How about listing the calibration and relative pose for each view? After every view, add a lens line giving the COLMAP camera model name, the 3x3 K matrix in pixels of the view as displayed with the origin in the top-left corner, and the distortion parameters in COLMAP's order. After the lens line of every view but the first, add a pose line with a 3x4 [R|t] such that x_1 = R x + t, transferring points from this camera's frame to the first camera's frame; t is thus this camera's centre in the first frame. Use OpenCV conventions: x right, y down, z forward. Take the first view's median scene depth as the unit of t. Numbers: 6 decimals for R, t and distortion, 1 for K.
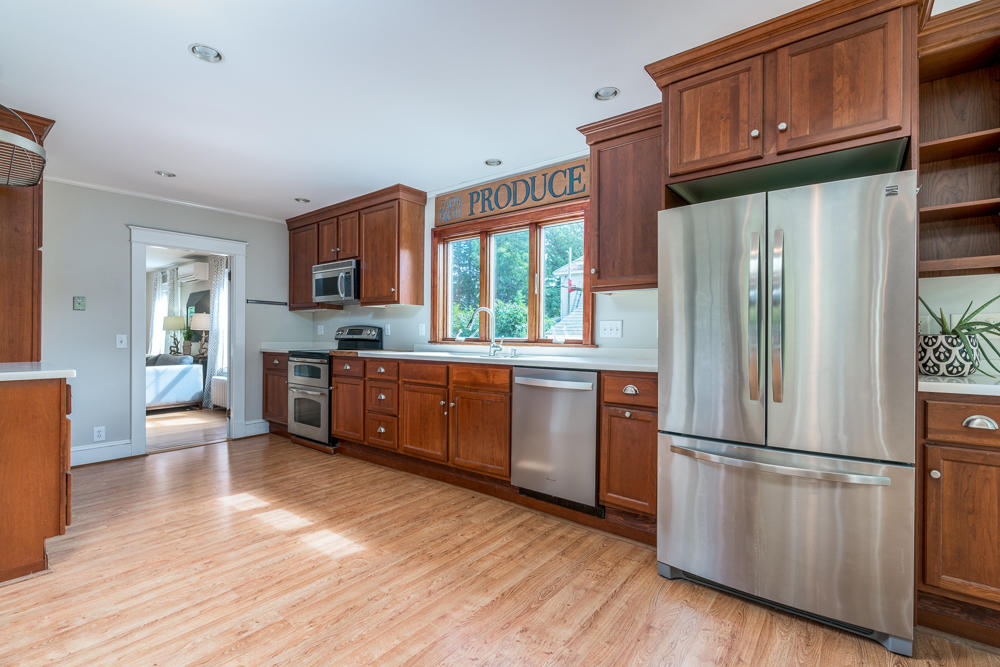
lens RADIAL K [[450.8, 0, 500.0], [0, 450.8, 333.5], [0, 0, 1]] dist [-0.002117, -0.000155]
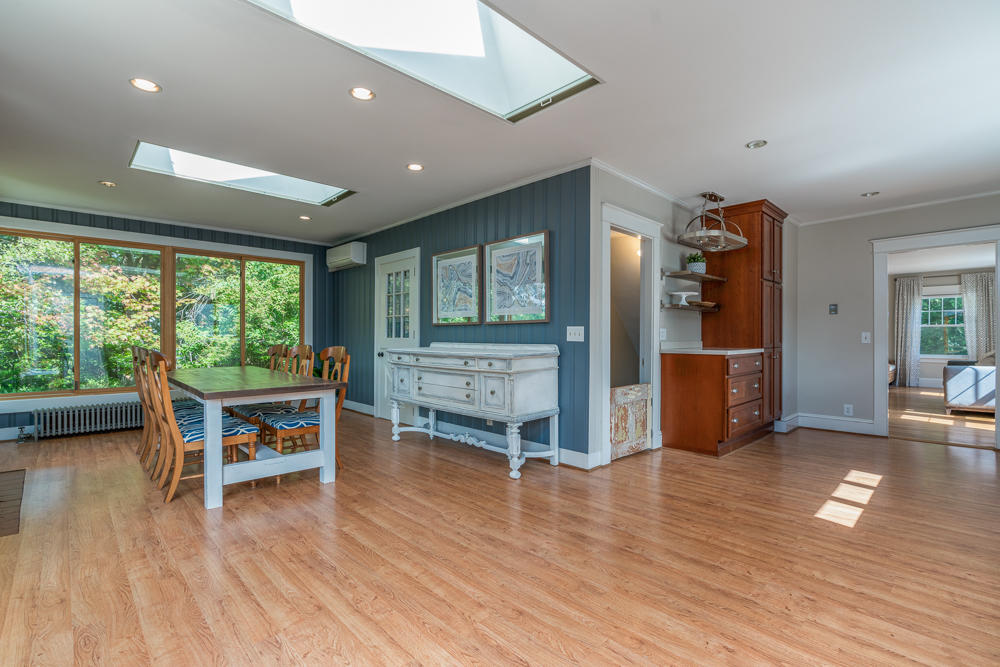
lens RADIAL K [[450.8, 0, 500.0], [0, 450.8, 333.5], [0, 0, 1]] dist [-0.002117, -0.000155]
pose [[-0.106641, -0.008999, -0.994257, 0.921906], [0.001829, 0.999956, -0.009247, 0.030419], [0.994296, -0.002805, -0.106619, 0.297349]]
